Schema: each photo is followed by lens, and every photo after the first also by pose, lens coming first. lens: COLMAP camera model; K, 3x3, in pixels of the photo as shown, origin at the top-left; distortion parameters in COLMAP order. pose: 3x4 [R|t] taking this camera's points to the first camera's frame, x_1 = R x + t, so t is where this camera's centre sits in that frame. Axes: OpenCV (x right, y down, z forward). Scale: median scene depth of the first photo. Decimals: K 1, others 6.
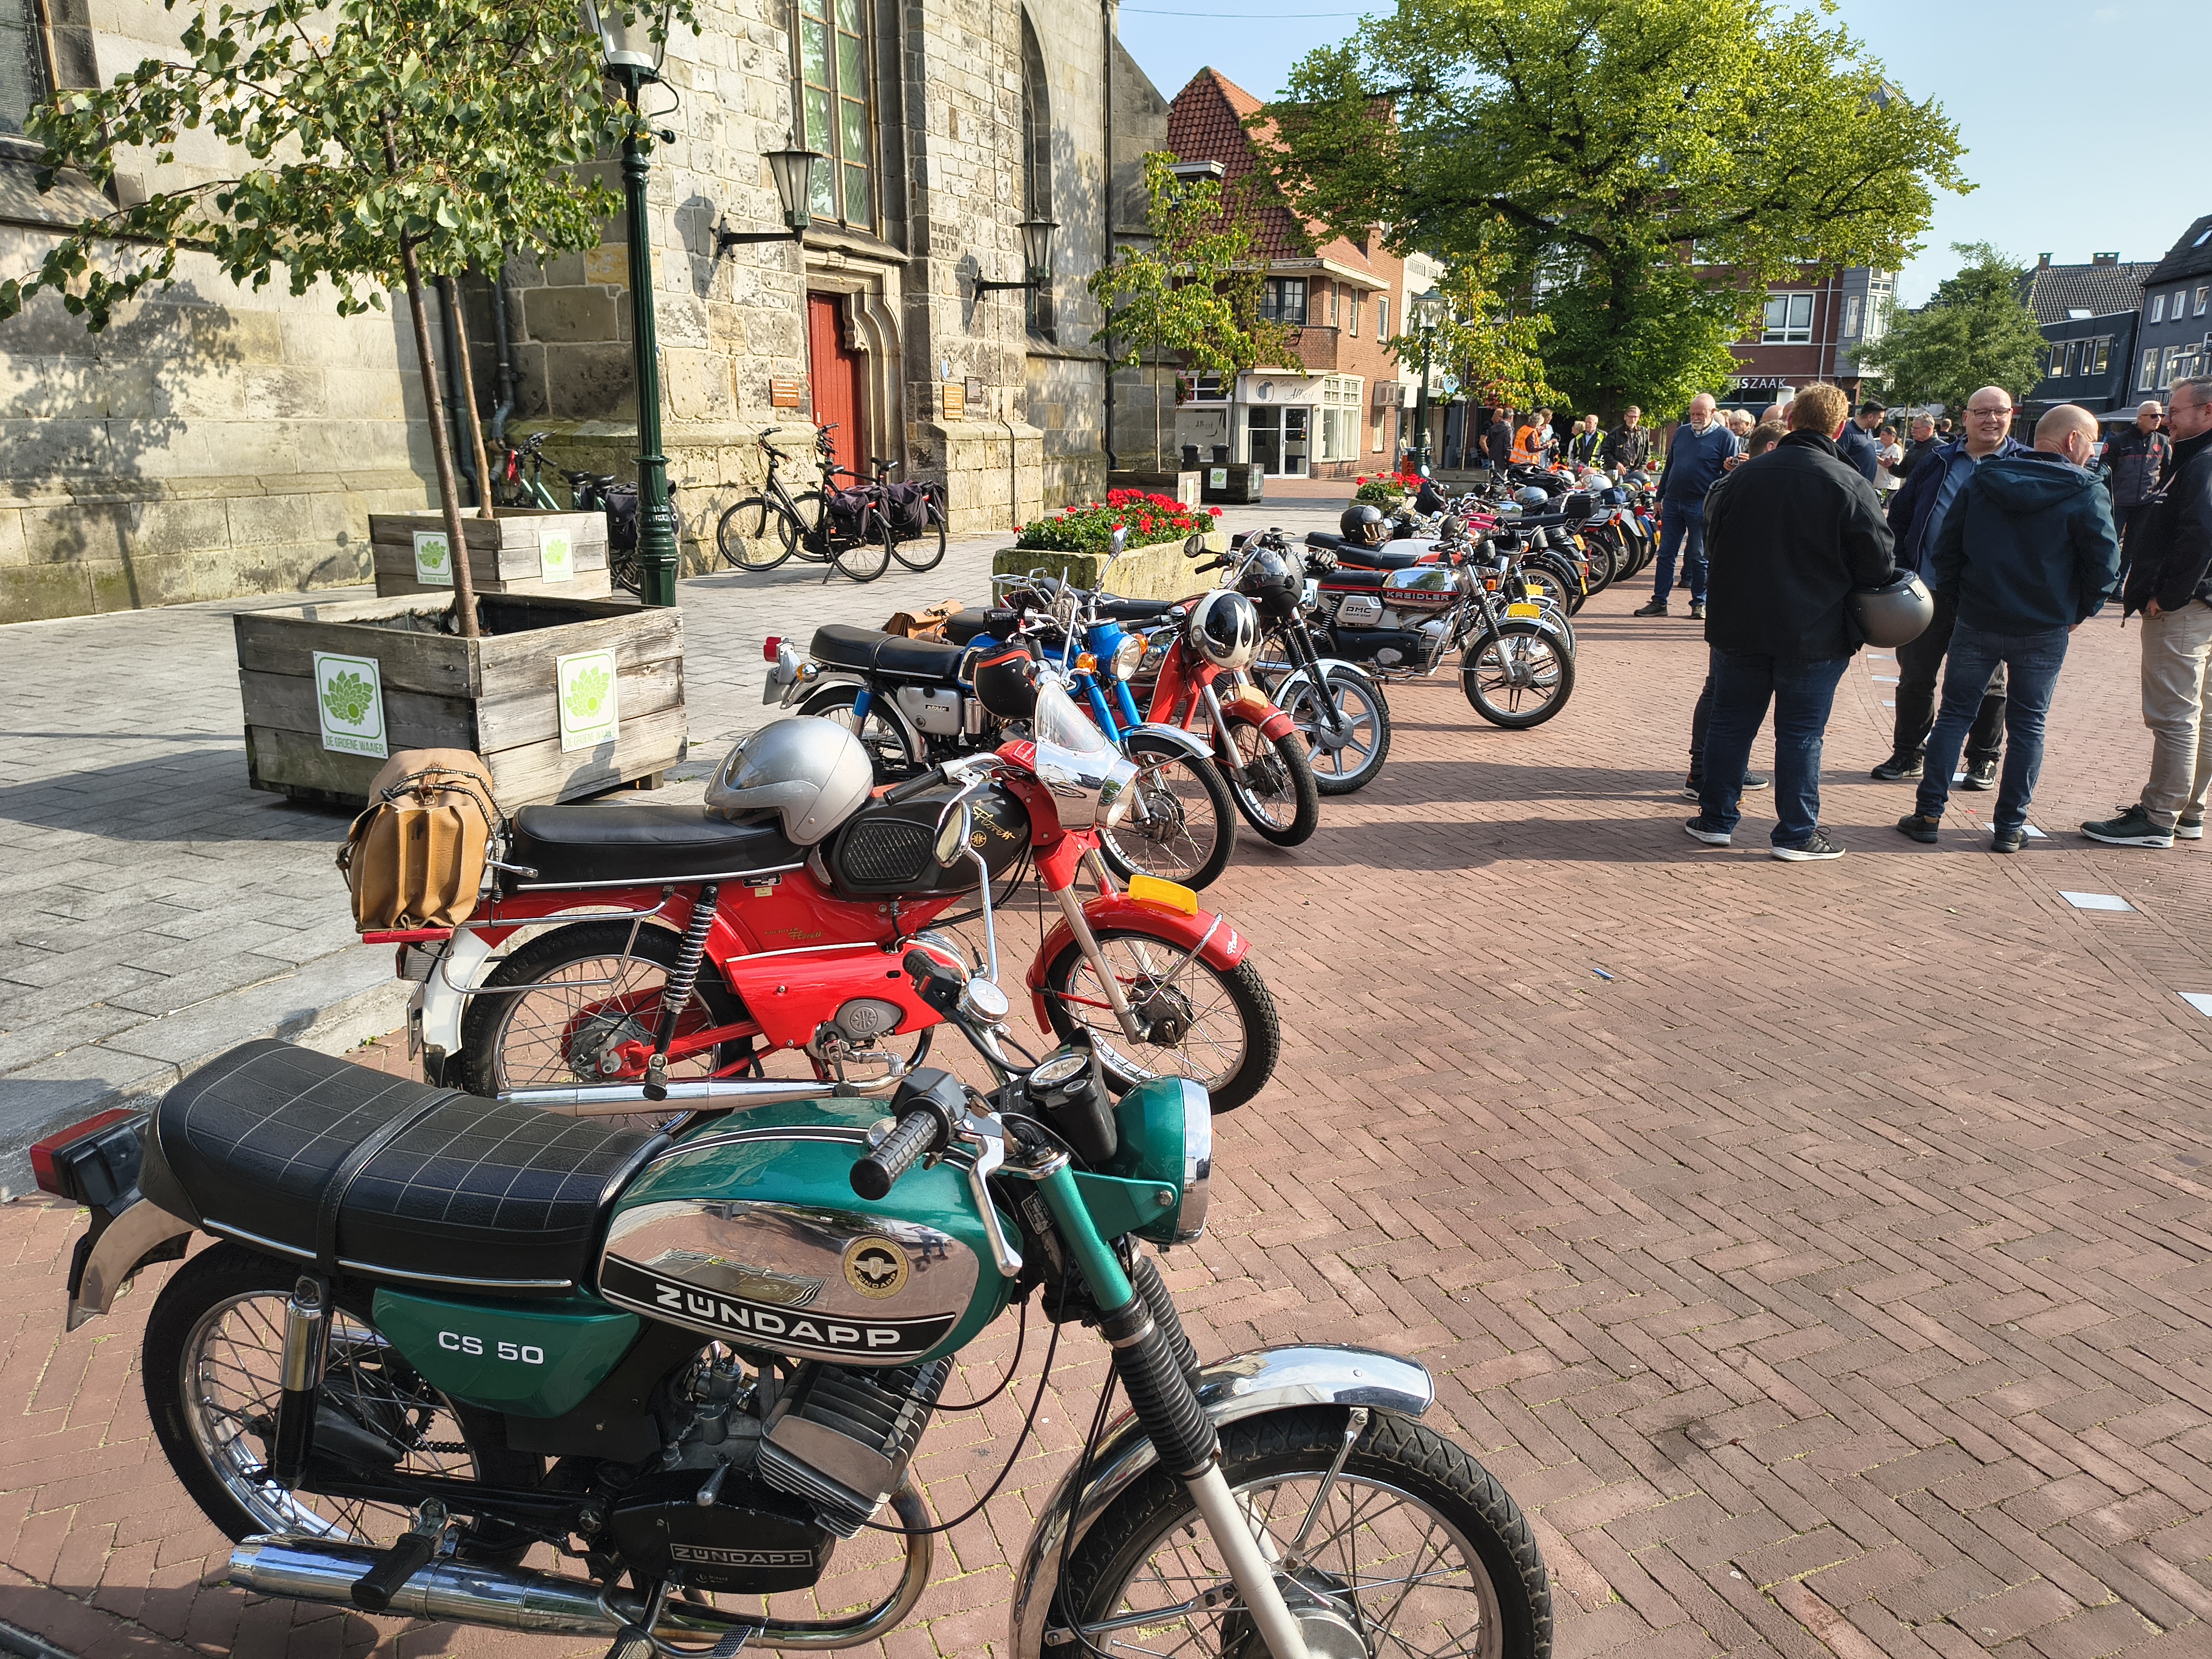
lens RADIAL K [[1494.7, 0, 1101.6], [0, 1494.7, 822.4], [0, 0, 1]] dist [0.019558, -0.005779]
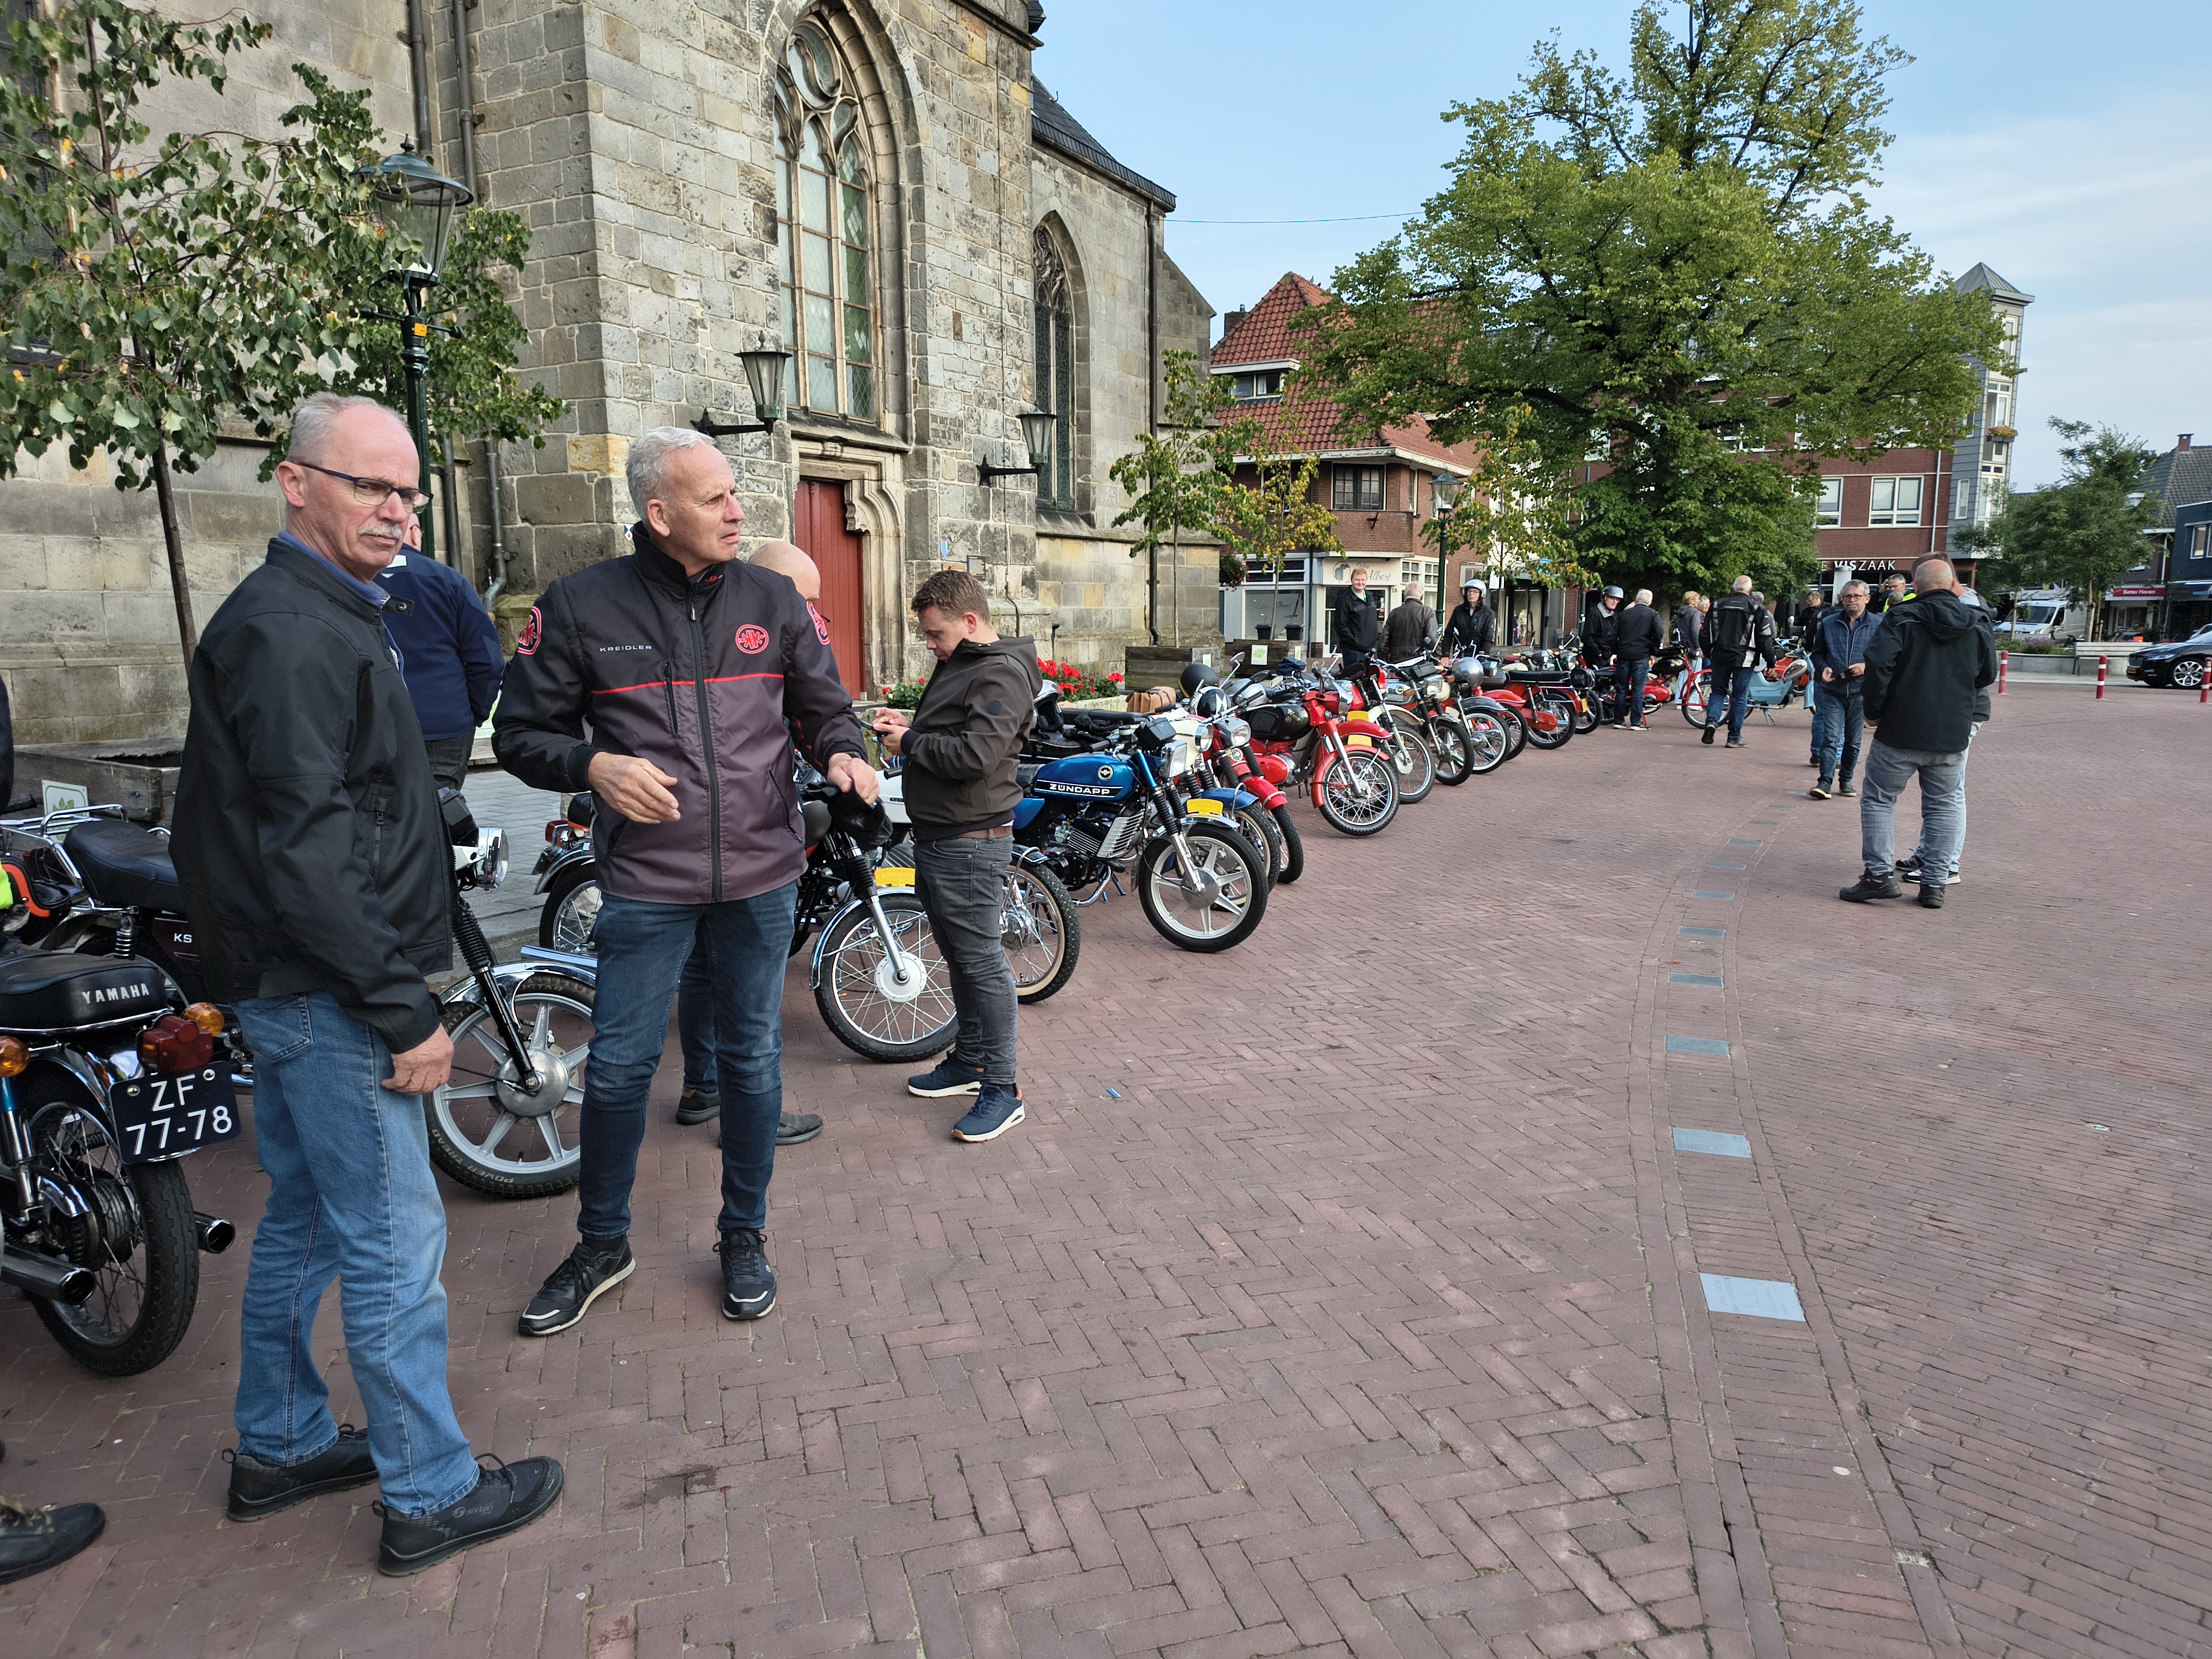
lens RADIAL K [[1494.7, 0, 1107.7], [0, 1494.7, 836.0], [0, 0, 1]] dist [0.019558, -0.005779]
pose [[0.995854, 0.011821, -0.090193, 0.105733], [-0.021621, 0.993865, -0.108464, 0.009171], [0.088357, 0.109964, 0.990000, -0.008194]]
